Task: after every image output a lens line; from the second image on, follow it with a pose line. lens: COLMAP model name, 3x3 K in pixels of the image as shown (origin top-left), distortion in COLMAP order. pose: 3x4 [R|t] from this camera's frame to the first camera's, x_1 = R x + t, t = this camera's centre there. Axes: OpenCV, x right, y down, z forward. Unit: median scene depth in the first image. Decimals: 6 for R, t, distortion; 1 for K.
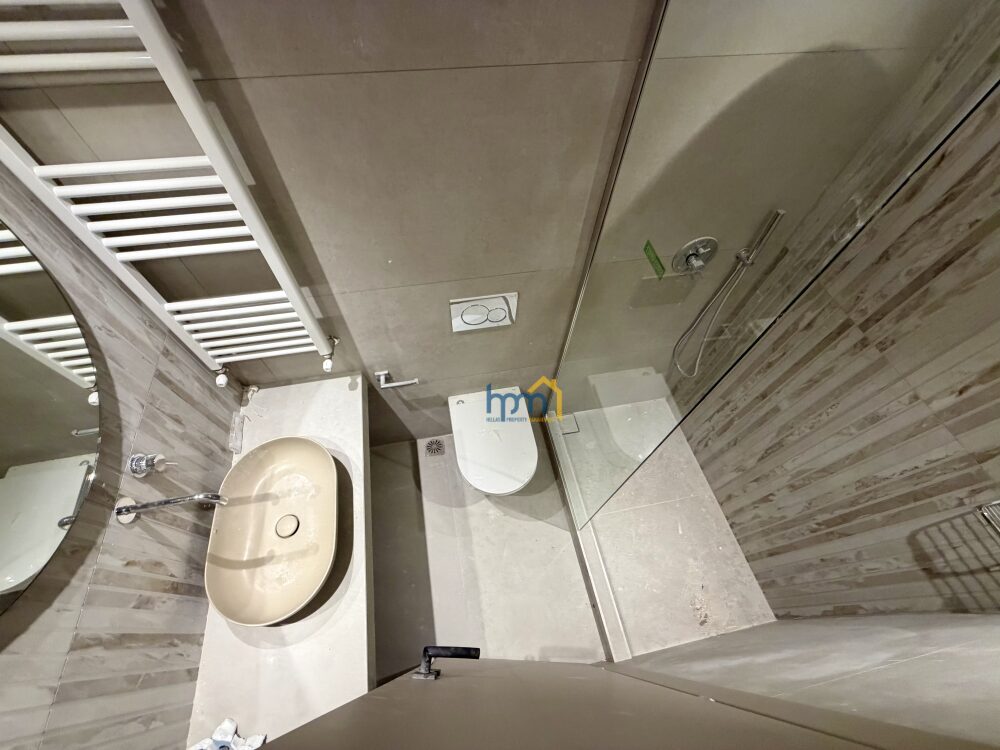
lens RADIAL K [[399.4, 0, 498.2], [0, 399.4, 375.3], [0, 0, 1]] dist [-0.000662, 0.000227]
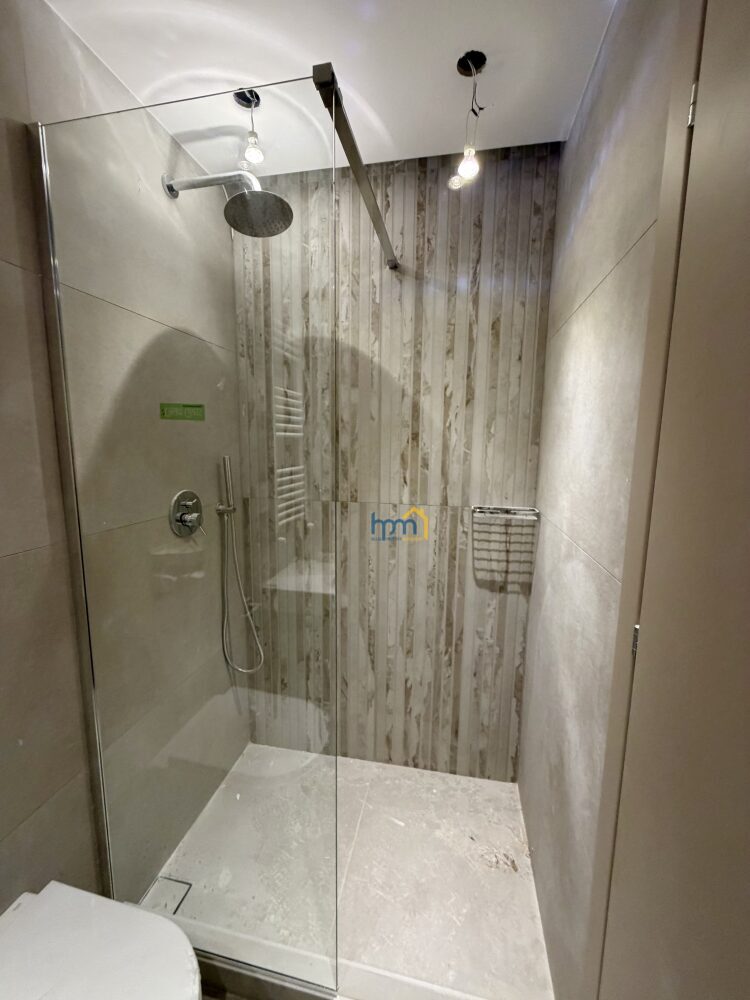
lens RADIAL K [[399.4, 0, 373.6], [0, 399.4, 498.8], [0, 0, 1]] dist [-0.000662, 0.000227]
pose [[0.387222, -0.156738, 0.908566, -0.228888], [0.774748, 0.589541, -0.228488, 0.293461], [-0.499824, 0.792385, 0.349716, 0.522206]]
